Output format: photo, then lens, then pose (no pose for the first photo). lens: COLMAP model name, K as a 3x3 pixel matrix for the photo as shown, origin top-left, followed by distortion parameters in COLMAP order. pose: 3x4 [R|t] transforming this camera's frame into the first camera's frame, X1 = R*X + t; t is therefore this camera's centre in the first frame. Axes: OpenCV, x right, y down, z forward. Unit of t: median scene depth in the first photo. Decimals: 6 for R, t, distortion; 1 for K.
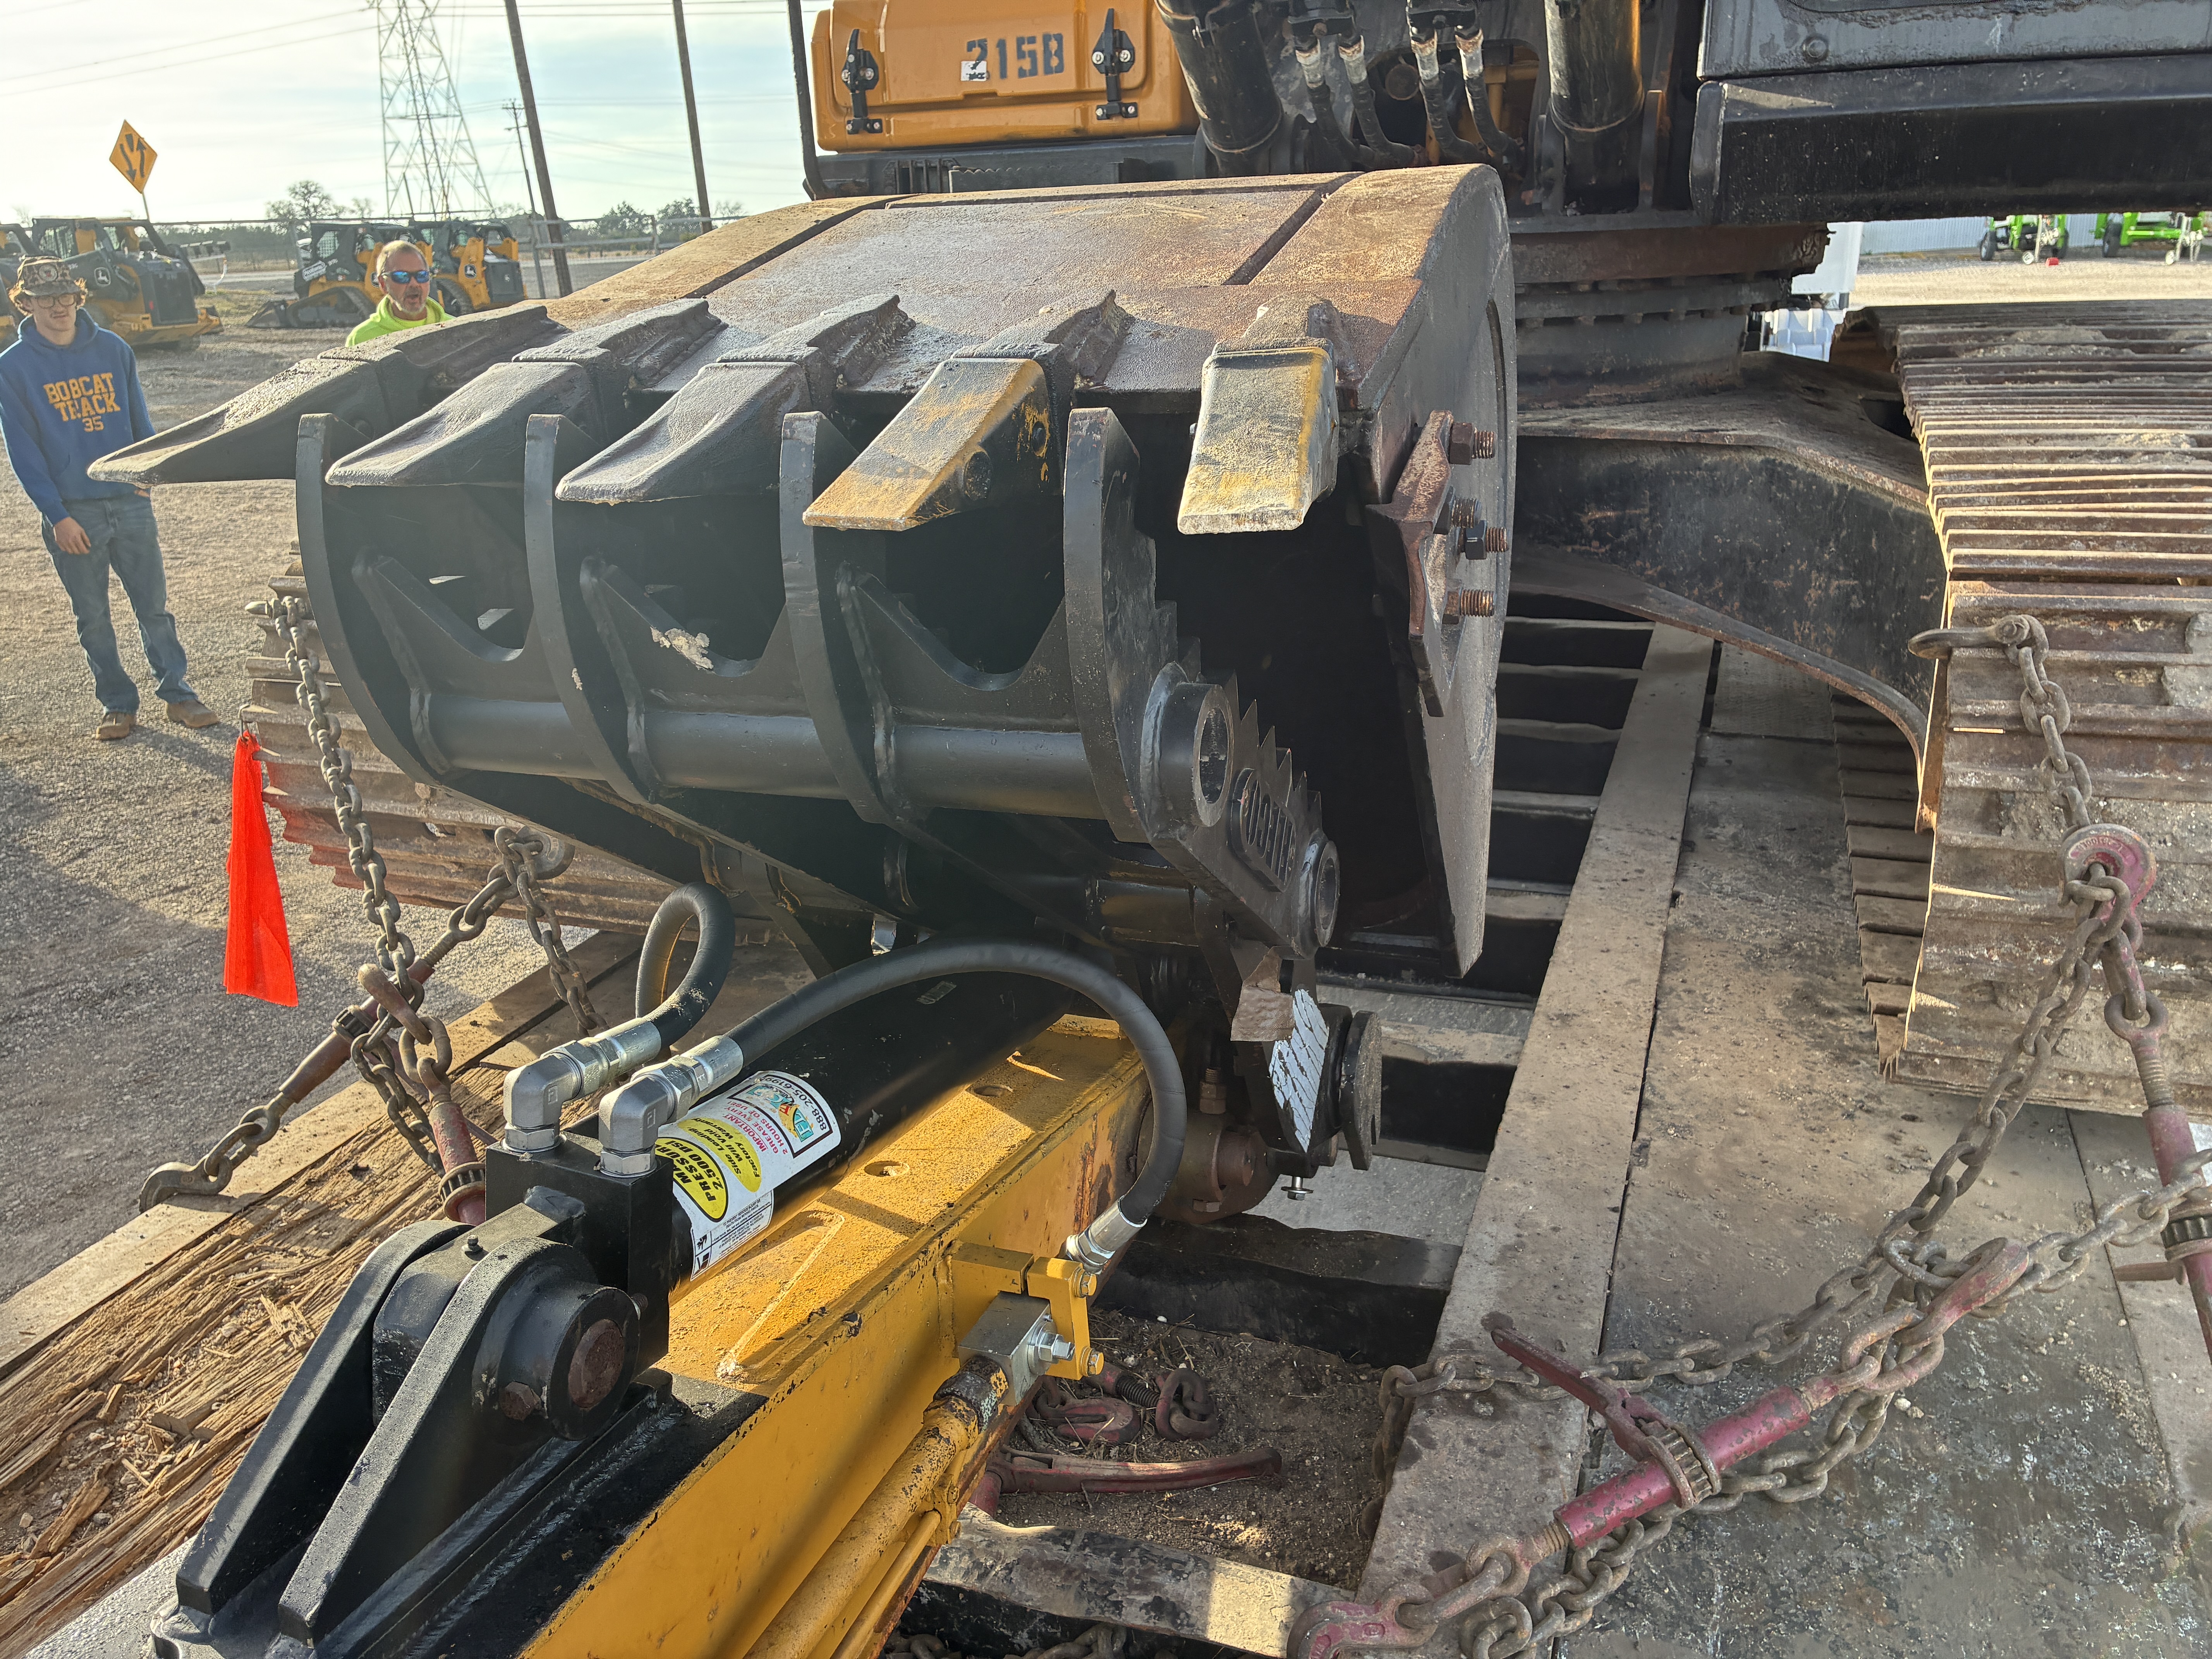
lens RADIAL K [[1695.7, 0, 1086.7], [0, 1695.7, 856.2], [0, 0, 1]] dist [0.033673, 0.002723]
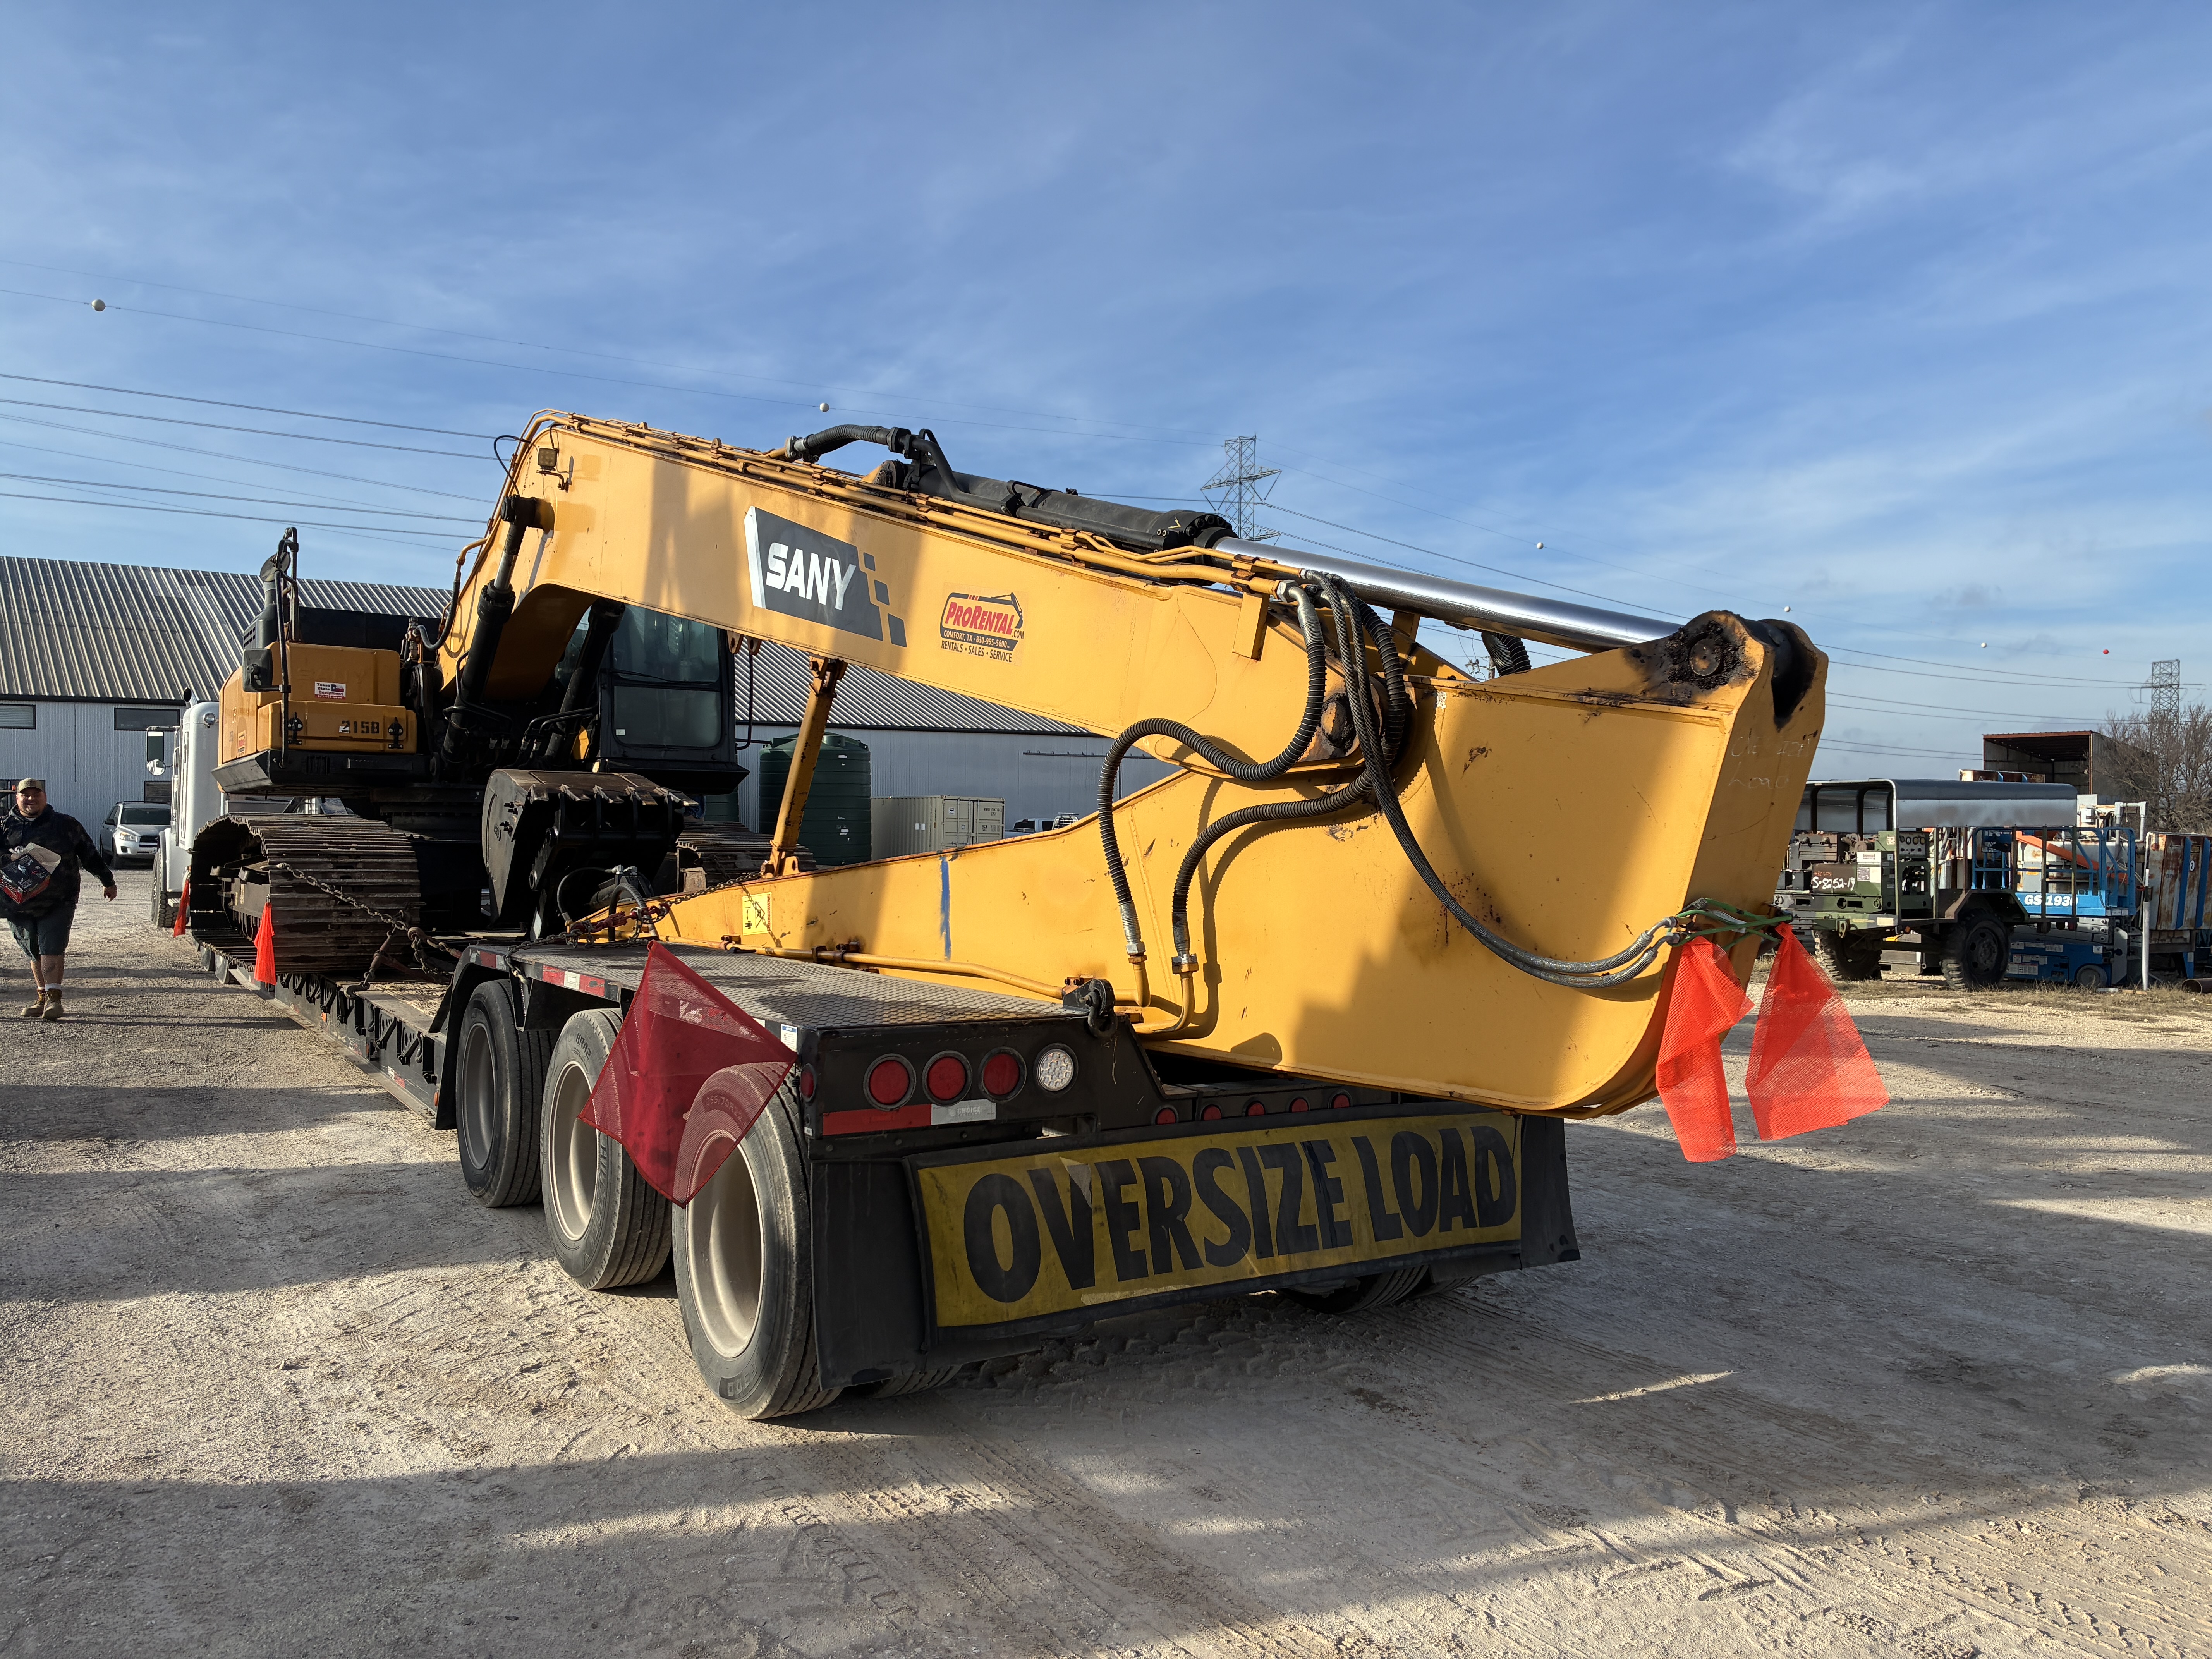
lens RADIAL K [[1698.6, 0, 1112.2], [0, 1698.6, 902.0], [0, 0, 1]] dist [0.076296, -0.120627]
pose [[0.585704, 0.010309, 0.810460, -1.770326], [0.249538, 0.949057, -0.192408, 0.773580], [-0.771156, 0.314935, 0.553294, -1.677015]]
